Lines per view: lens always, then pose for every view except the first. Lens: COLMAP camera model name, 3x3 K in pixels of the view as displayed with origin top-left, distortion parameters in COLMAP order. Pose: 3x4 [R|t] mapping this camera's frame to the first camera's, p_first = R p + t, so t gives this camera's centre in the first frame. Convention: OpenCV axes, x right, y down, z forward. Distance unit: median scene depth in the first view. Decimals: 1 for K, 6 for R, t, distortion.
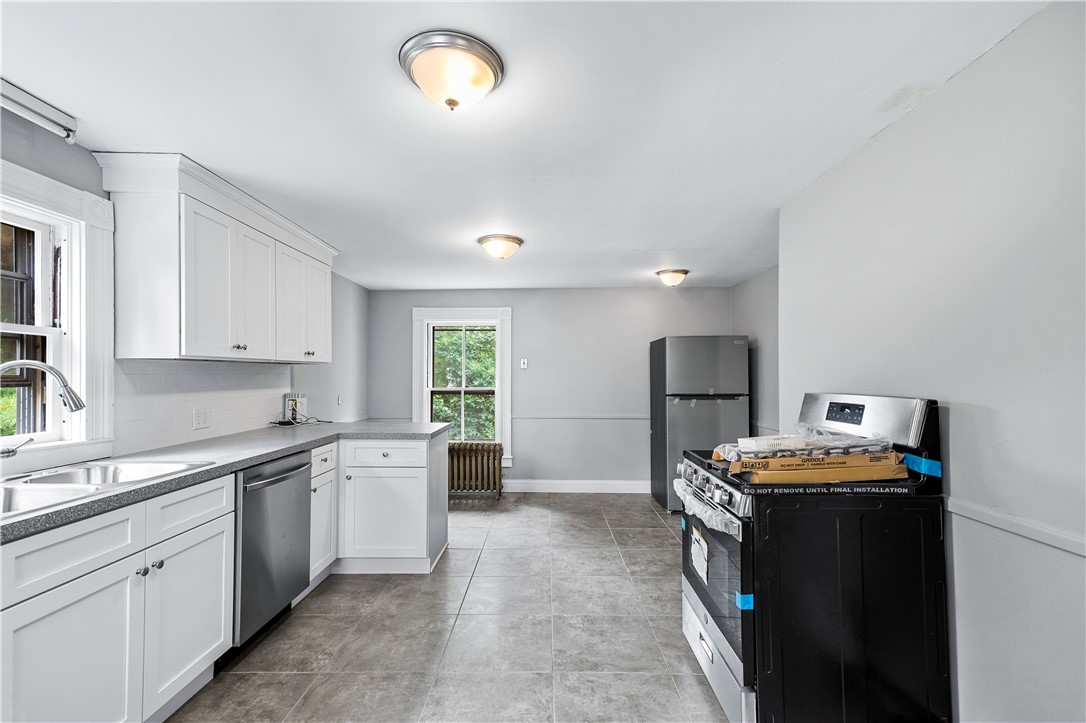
lens RADIAL K [[488.2, 0, 542.0], [0, 488.2, 369.3], [0, 0, 1]] dist [0.017139, 0.001384]
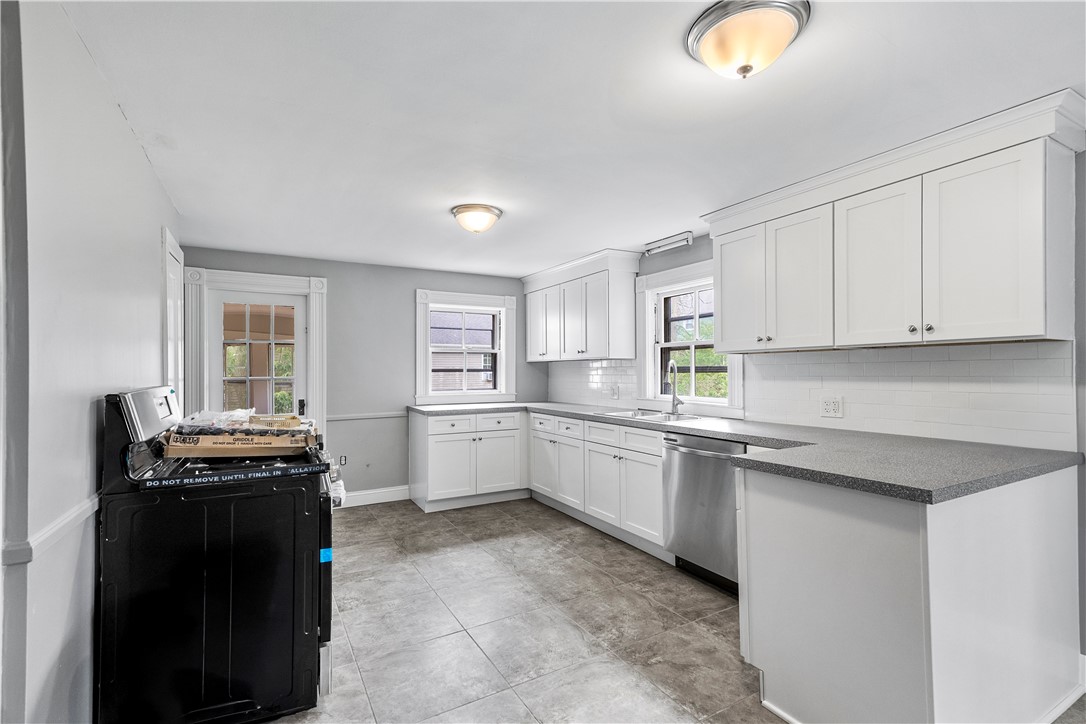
lens RADIAL K [[488.2, 0, 540.4], [0, 488.2, 367.0], [0, 0, 1]] dist [0.017139, 0.001384]
pose [[-0.866041, 0.006935, -0.499924, 0.419007], [0.020078, 0.999580, -0.020916, 0.035768], [0.499569, -0.028152, -0.865817, 2.014527]]
